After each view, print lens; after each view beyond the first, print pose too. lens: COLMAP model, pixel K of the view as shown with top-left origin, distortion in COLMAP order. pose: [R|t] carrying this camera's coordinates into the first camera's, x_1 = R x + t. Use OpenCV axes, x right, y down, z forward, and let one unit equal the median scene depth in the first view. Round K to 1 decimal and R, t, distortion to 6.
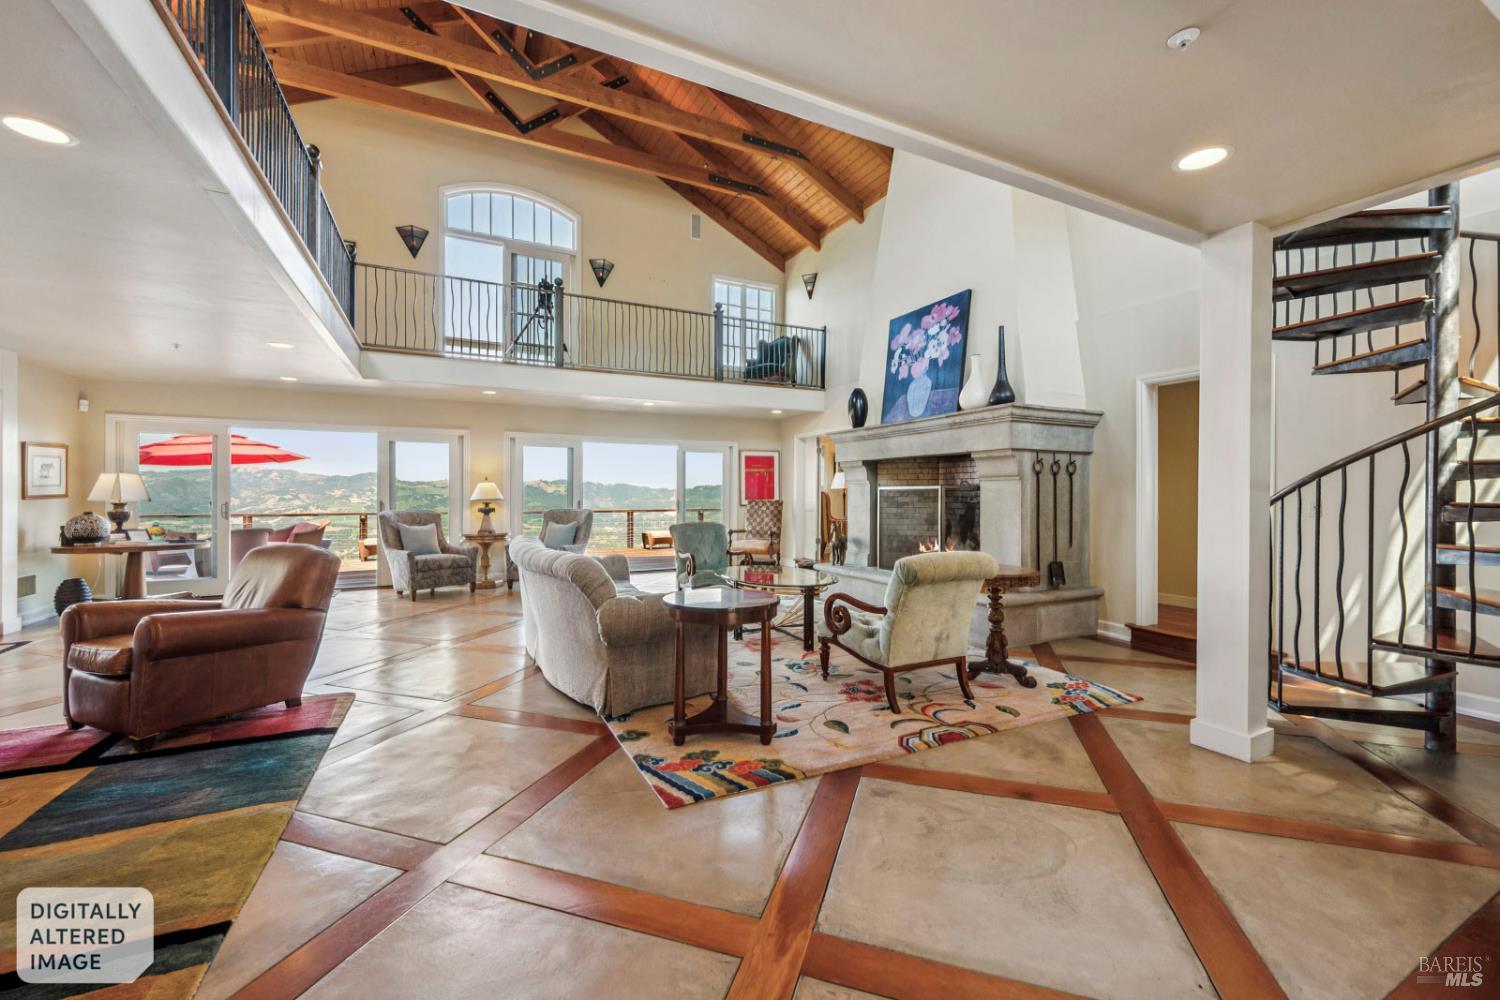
lens RADIAL K [[592.5, 0, 751.6], [0, 592.5, 498.6], [0, 0, 1]] dist [-0.008076, -0.000191]
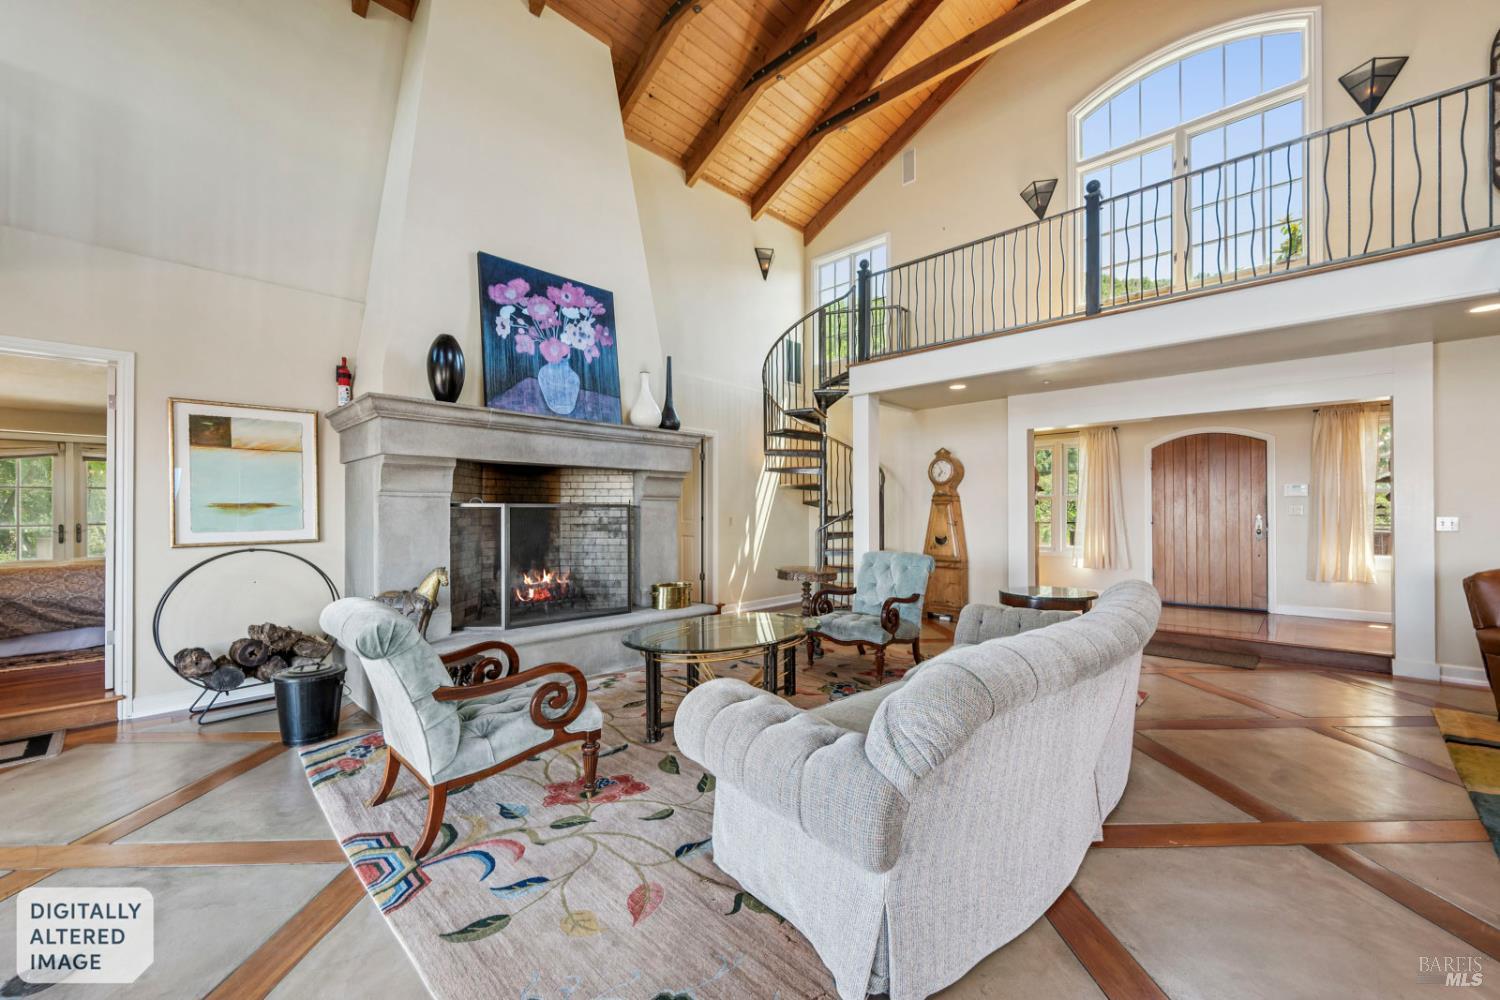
lens RADIAL K [[592.5, 0, 749.0], [0, 592.5, 507.3], [0, 0, 1]] dist [-0.008076, -0.000191]
pose [[-0.331074, 0.004434, 0.943594, -0.525903], [0.008844, 0.999960, -0.001596, -0.014208], [-0.943563, 0.007817, -0.331100, 1.016347]]
